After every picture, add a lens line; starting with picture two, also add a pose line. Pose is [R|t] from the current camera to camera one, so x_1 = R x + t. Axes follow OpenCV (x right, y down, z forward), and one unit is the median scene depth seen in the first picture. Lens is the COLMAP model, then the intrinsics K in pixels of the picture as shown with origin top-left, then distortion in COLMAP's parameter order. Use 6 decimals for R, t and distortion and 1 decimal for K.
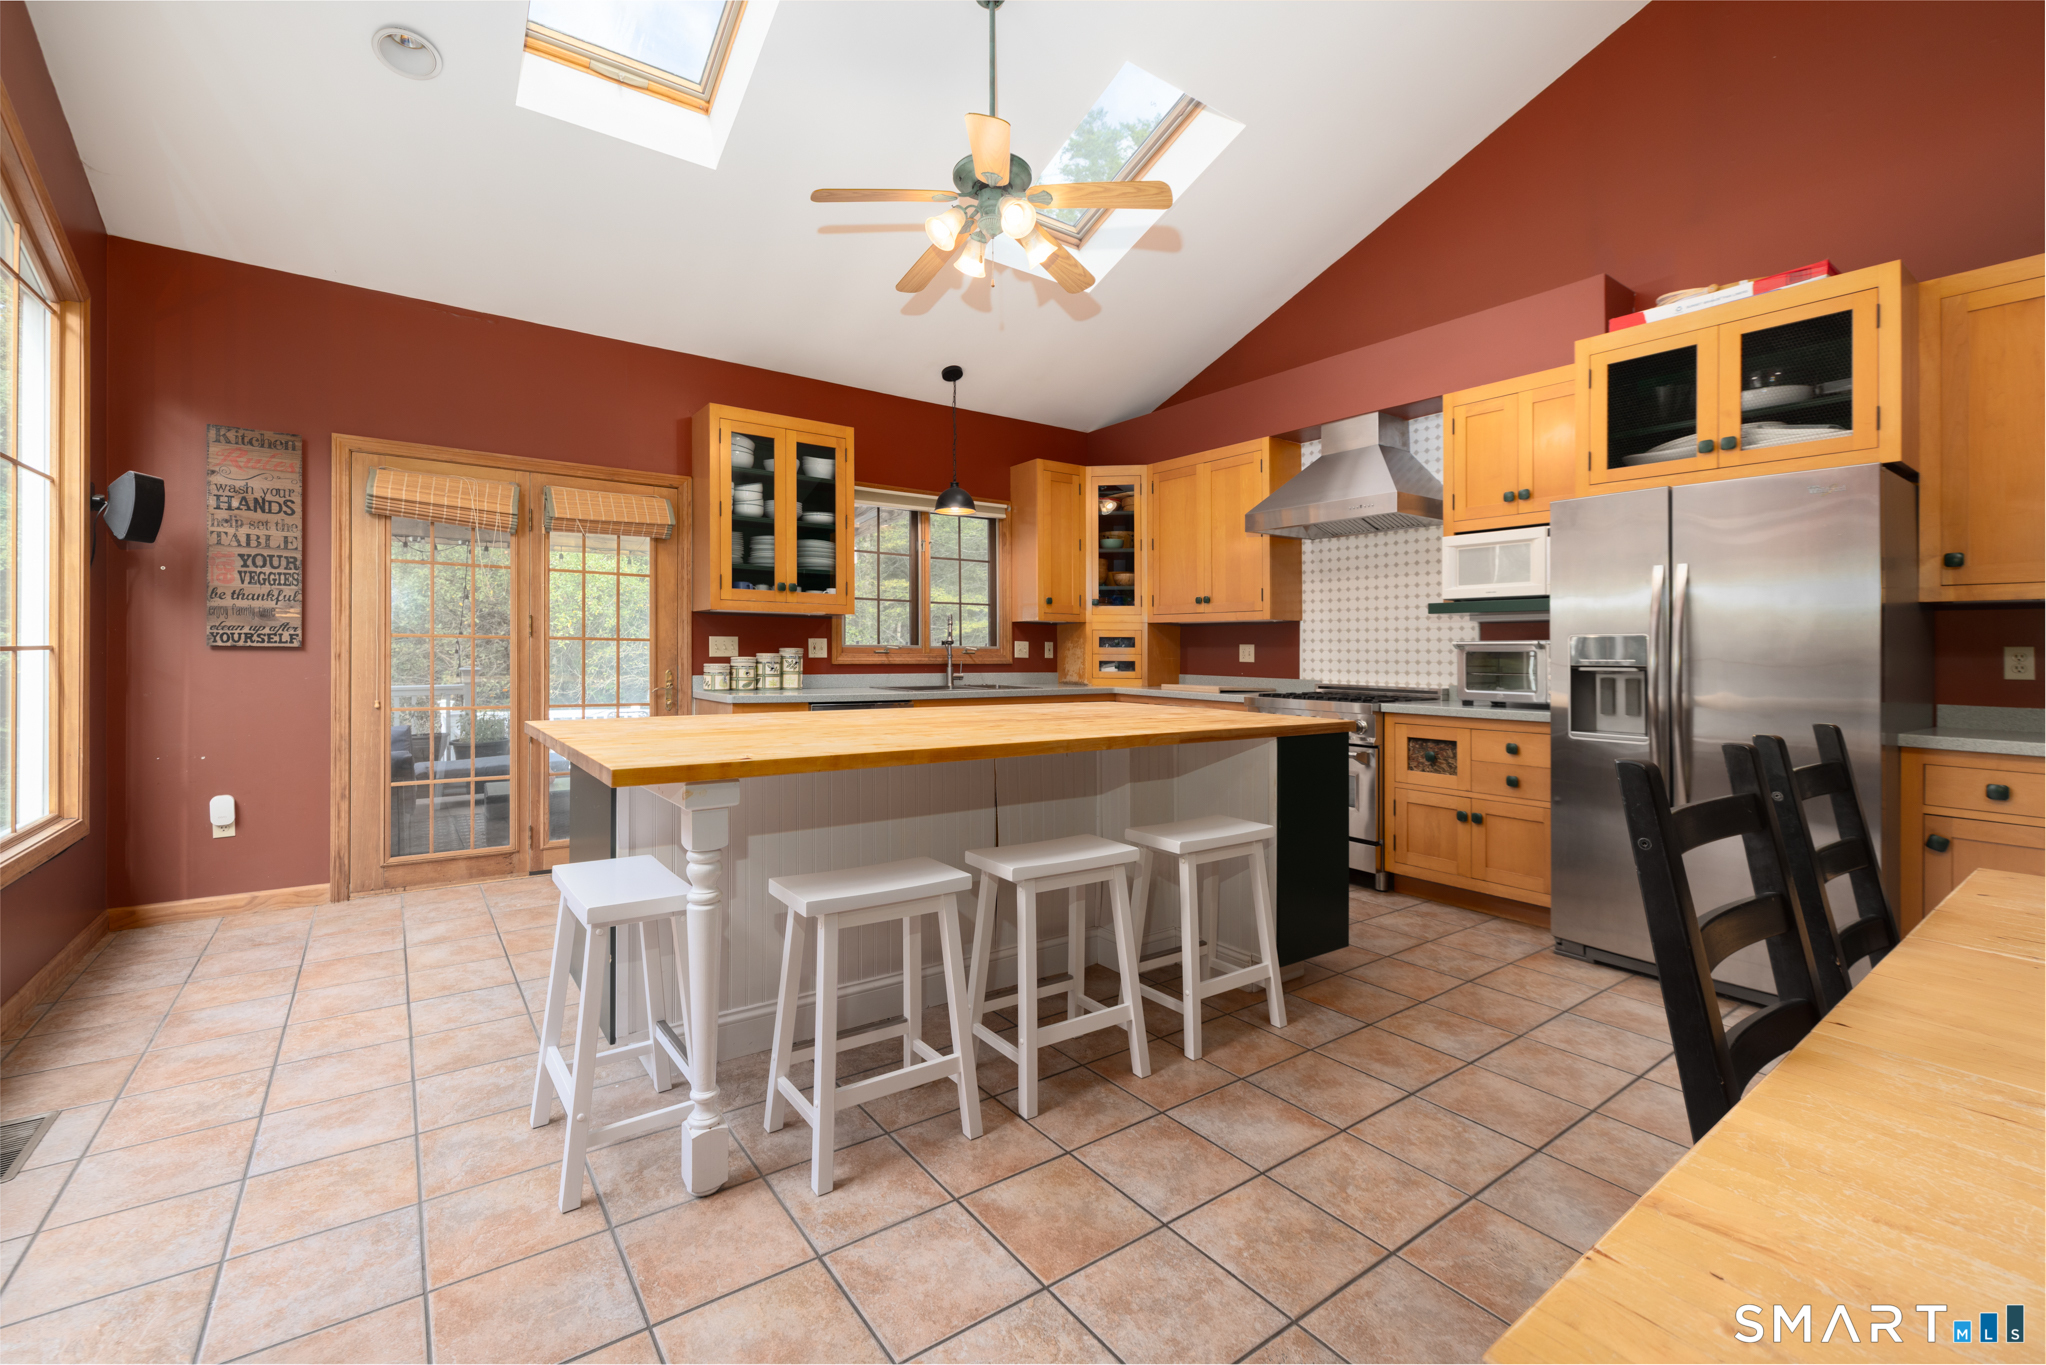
lens RADIAL K [[860.6, 0, 980.8], [0, 860.6, 655.1], [0, 0, 1]] dist [-0.001867, 0.000753]
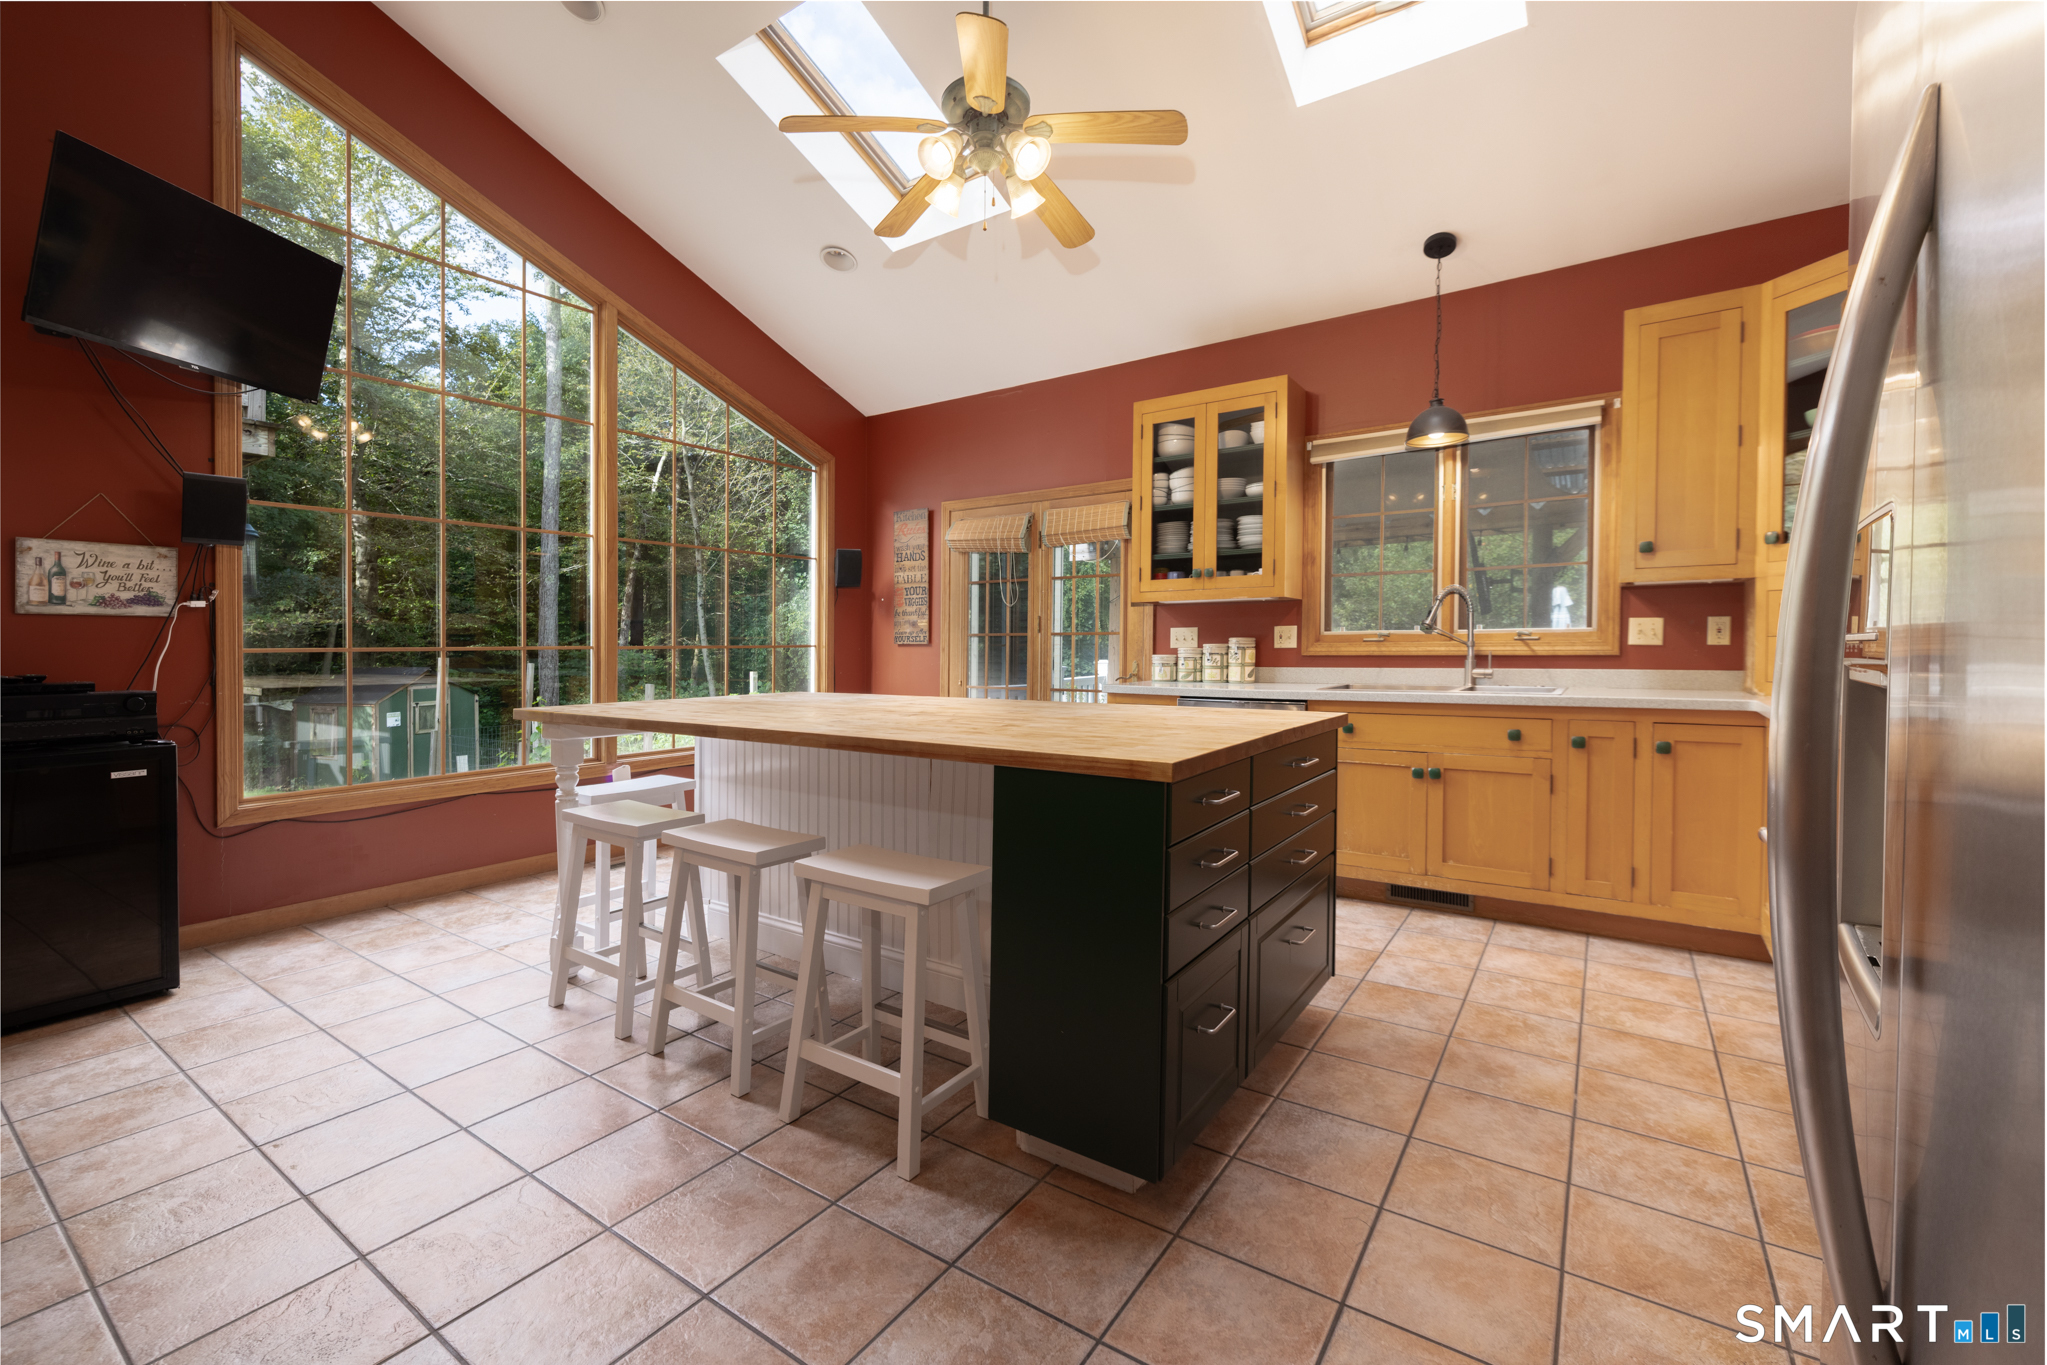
lens RADIAL K [[861.1, 0, 1035.0], [0, 861.1, 667.6], [0, 0, 1]] dist [-0.001867, 0.000753]
pose [[0.356283, 0.013614, -0.934279, 0.846012], [0.008101, 0.999811, 0.017658, 0.008645], [0.934343, -0.013860, 0.356105, 0.705516]]
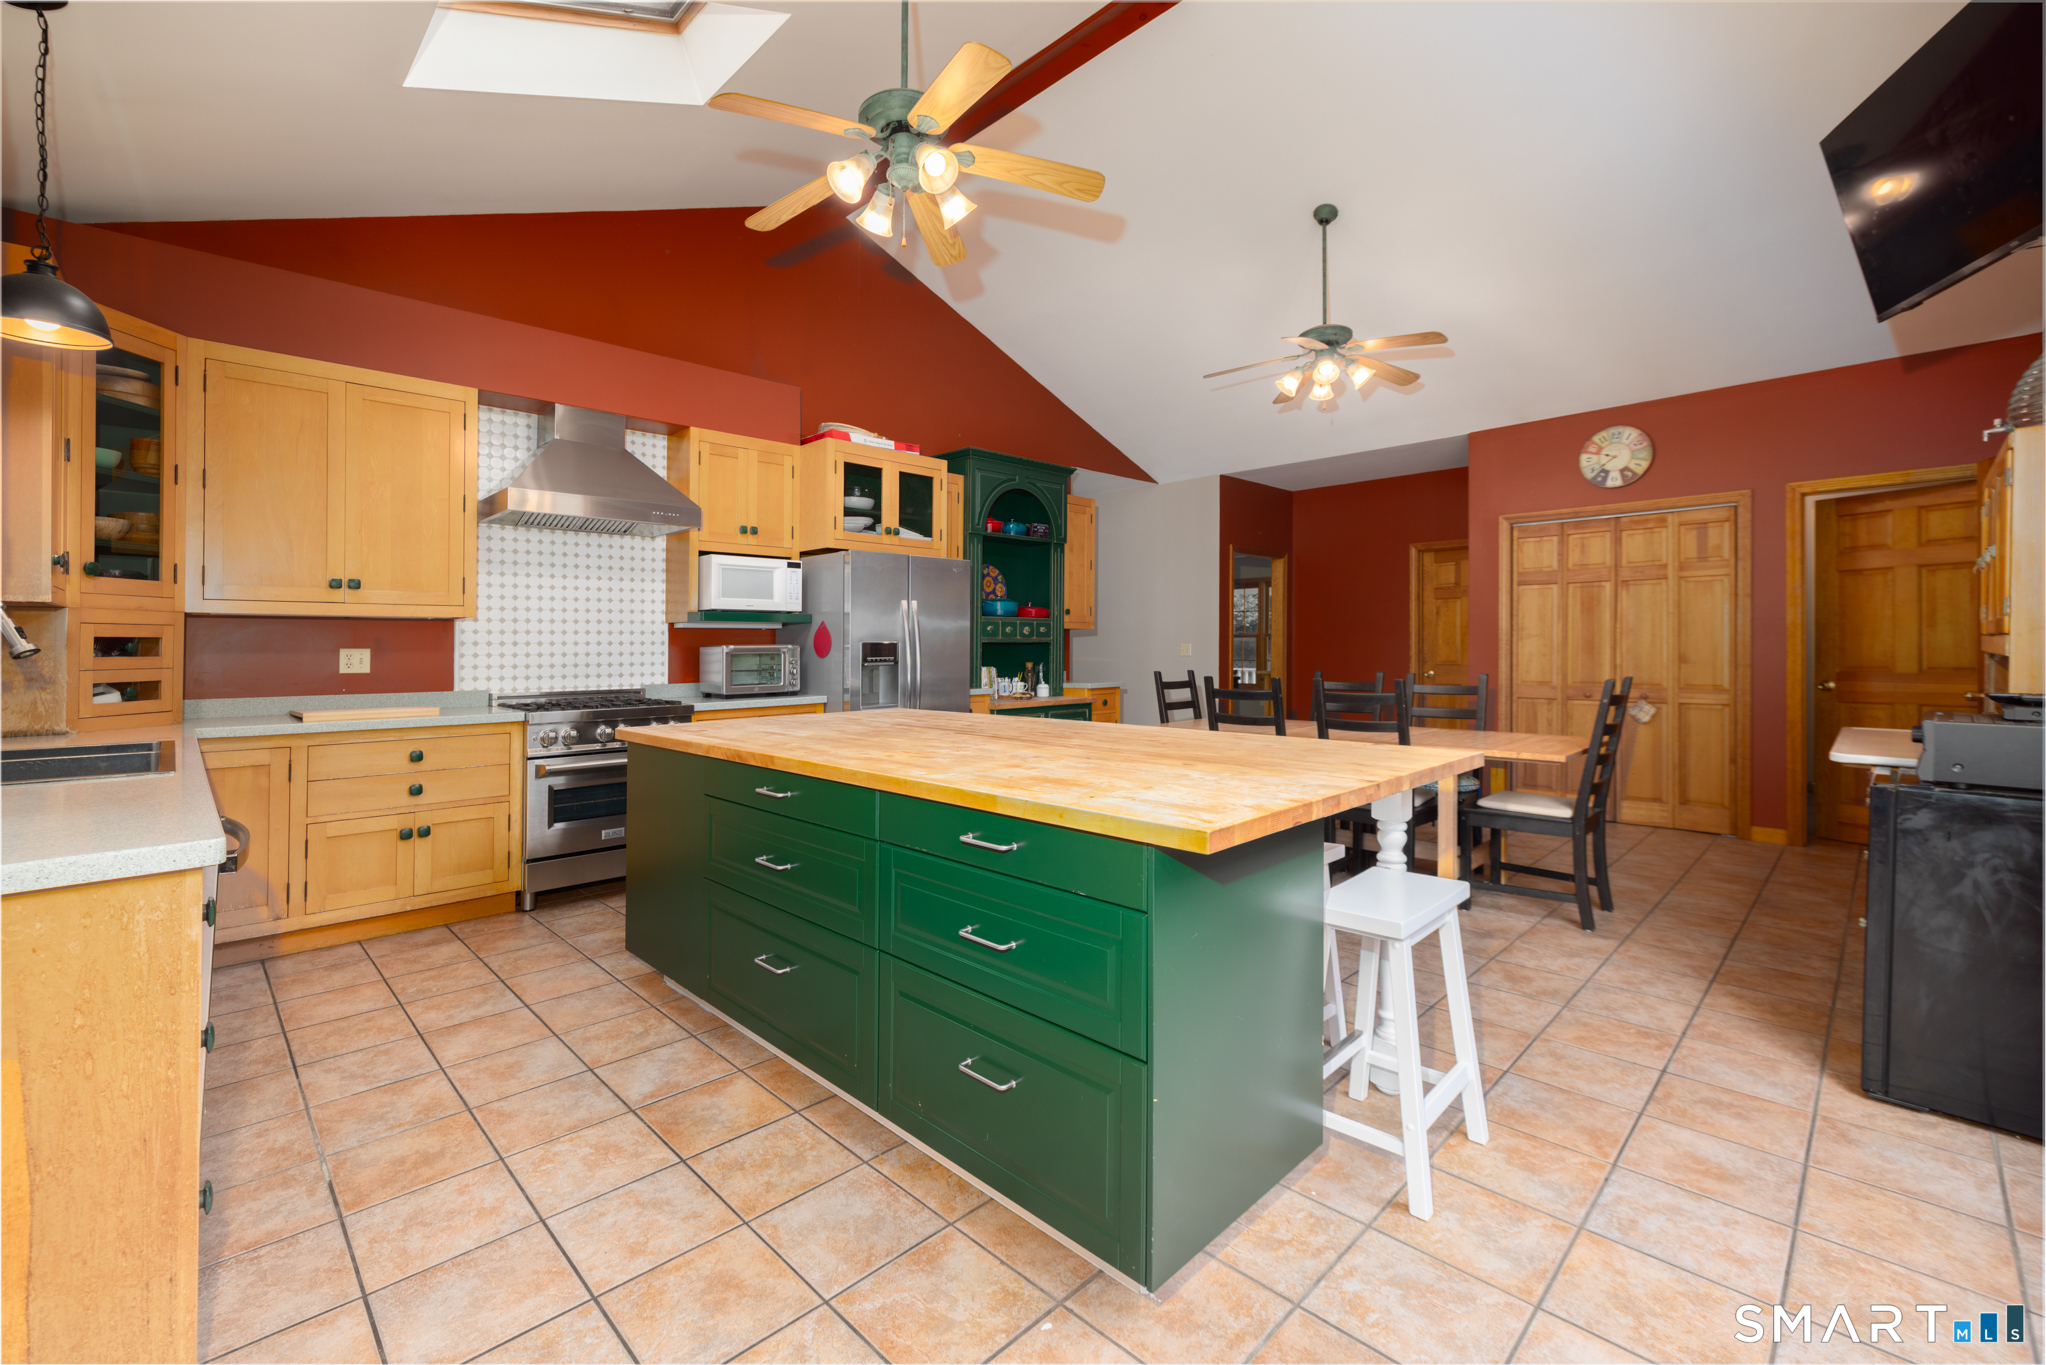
lens RADIAL K [[860.6, 0, 1010.7], [0, 860.6, 648.7], [0, 0, 1]] dist [-0.001867, 0.000753]
pose [[-0.169024, -0.012383, 0.985534, -0.823725], [0.007893, 0.999872, 0.013916, -0.029649], [-0.985580, 0.010131, -0.168905, 0.985659]]
